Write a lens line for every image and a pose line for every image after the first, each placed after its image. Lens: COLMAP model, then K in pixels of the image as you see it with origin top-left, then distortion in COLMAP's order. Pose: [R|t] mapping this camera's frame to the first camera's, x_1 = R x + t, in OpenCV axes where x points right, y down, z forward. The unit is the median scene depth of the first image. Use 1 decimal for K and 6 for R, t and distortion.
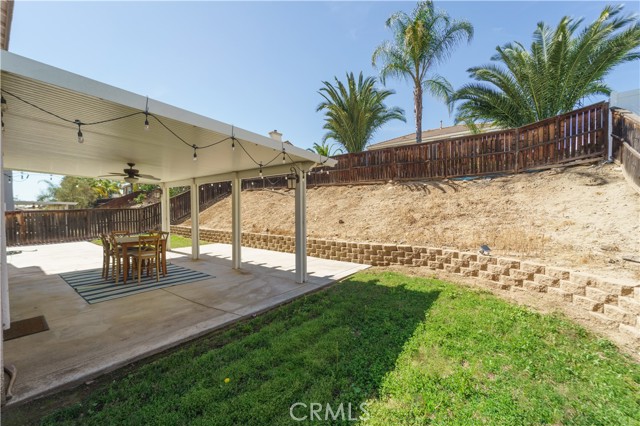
lens RADIAL K [[258.9, 0, 318.7], [0, 258.9, 209.7], [0, 0, 1]] dist [-0.002447, -0.000588]
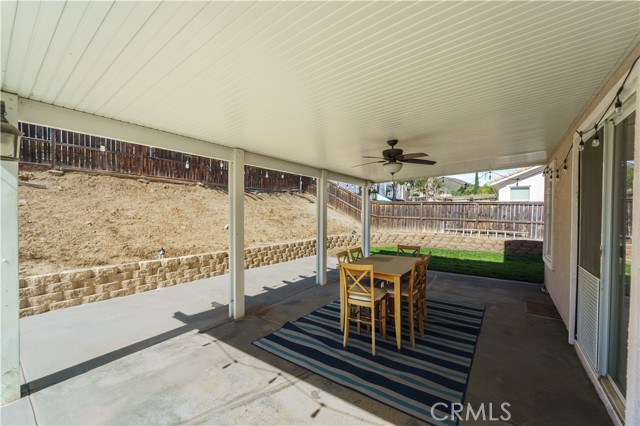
lens RADIAL K [[258.9, 0, 318.4], [0, 258.9, 211.5], [0, 0, 1]] dist [-0.002447, -0.000588]
pose [[-0.022458, 0.008476, 0.999712, -1.036657], [0.003322, 0.999959, -0.008403, 0.000595], [-0.999742, 0.003132, -0.022486, 0.921647]]
